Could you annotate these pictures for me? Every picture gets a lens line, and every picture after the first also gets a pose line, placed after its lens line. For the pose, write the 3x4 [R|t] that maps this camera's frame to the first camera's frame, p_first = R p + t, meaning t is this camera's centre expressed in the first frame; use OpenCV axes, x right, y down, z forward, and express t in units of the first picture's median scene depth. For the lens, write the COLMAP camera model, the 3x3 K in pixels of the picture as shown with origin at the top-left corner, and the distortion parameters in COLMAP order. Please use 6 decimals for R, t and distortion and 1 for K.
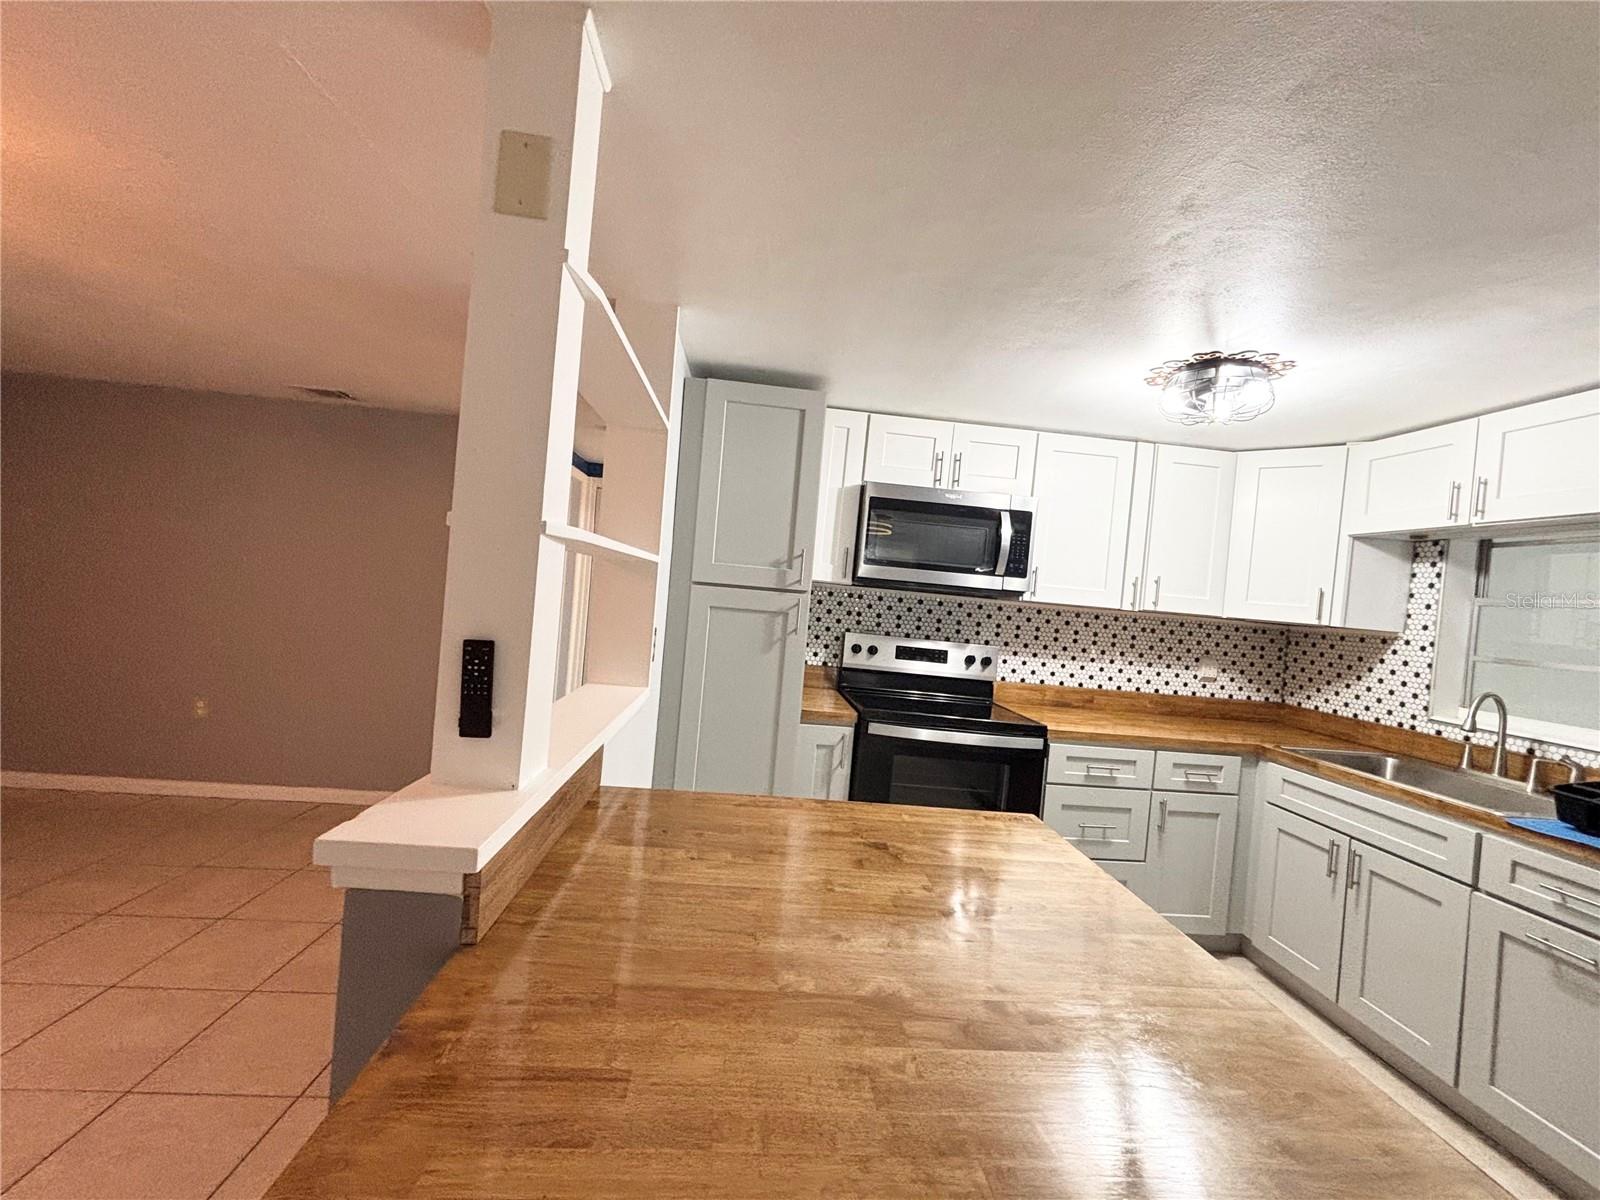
lens RADIAL K [[637.2, 0, 800.0], [0, 637.2, 600.0], [0, 0, 1]] dist [0.001475, 0.000107]
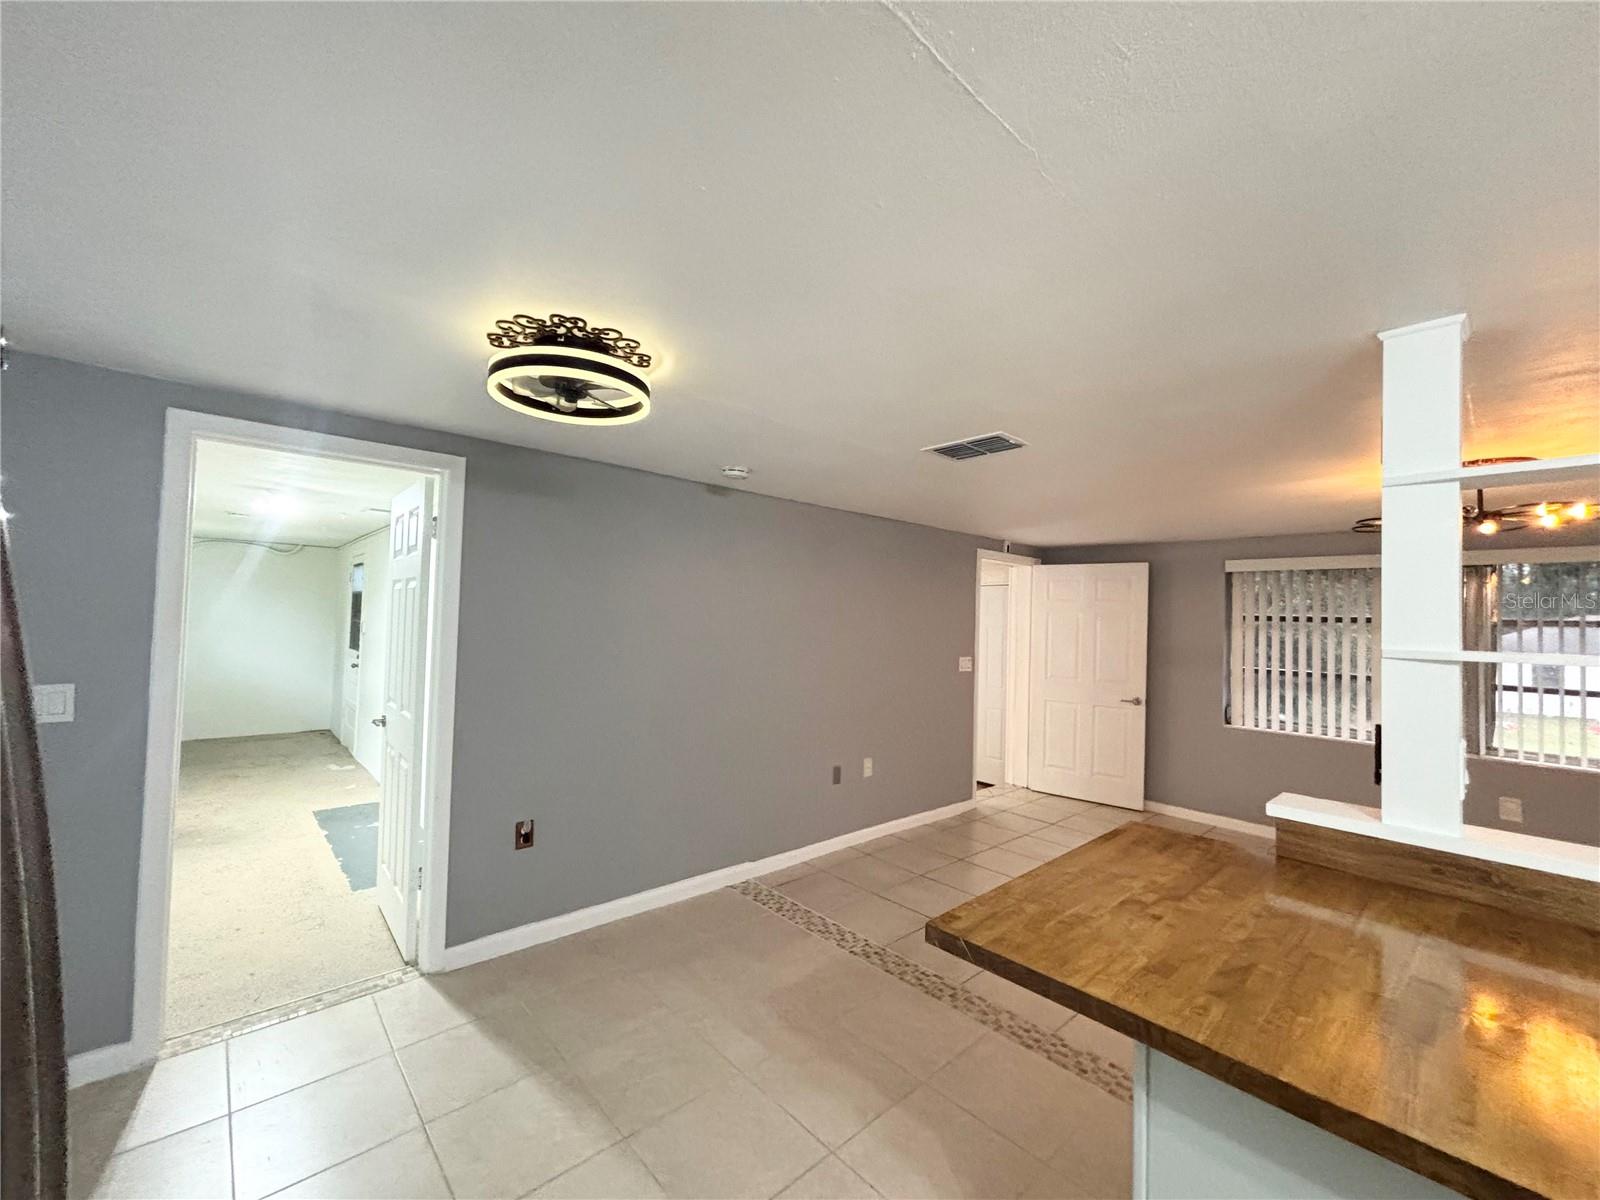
lens RADIAL K [[637.2, 0, 800.0], [0, 637.2, 600.0], [0, 0, 1]] dist [0.001475, 0.000107]
pose [[-0.781206, -0.123959, -0.611843, 2.226076], [-0.102513, 0.992256, -0.070140, 0.007275], [0.615799, 0.007928, -0.787863, 1.762545]]
